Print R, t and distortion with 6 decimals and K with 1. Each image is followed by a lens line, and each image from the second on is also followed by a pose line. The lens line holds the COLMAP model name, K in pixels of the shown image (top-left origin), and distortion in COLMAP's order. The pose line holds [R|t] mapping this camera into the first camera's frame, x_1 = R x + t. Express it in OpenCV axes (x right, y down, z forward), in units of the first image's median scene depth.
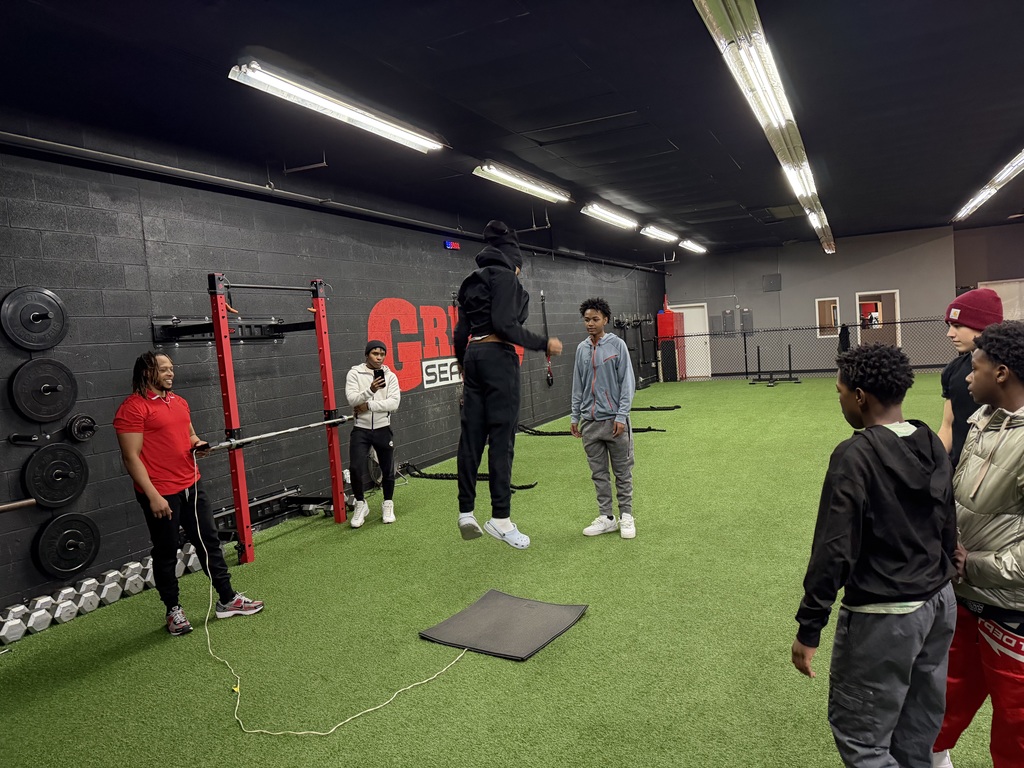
lens RADIAL K [[726.1, 0, 512.0], [0, 726.1, 384.0], [0, 0, 1]] dist [0.059887, -0.068682]
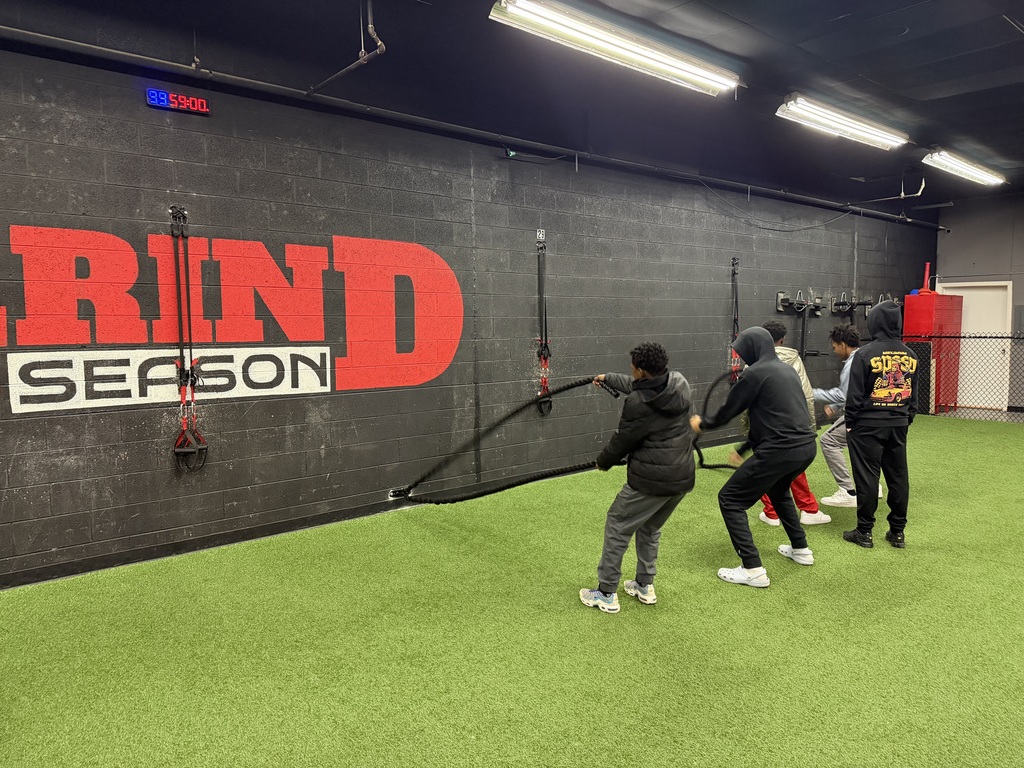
lens RADIAL K [[726.1, 0, 512.0], [0, 726.1, 384.0], [0, 0, 1]] dist [0.059887, -0.068682]
pose [[0.910083, 0.115948, -0.397876, 0.240476], [-0.097757, 0.993034, 0.065783, -0.051137], [0.402732, -0.020972, 0.915078, 0.512539]]
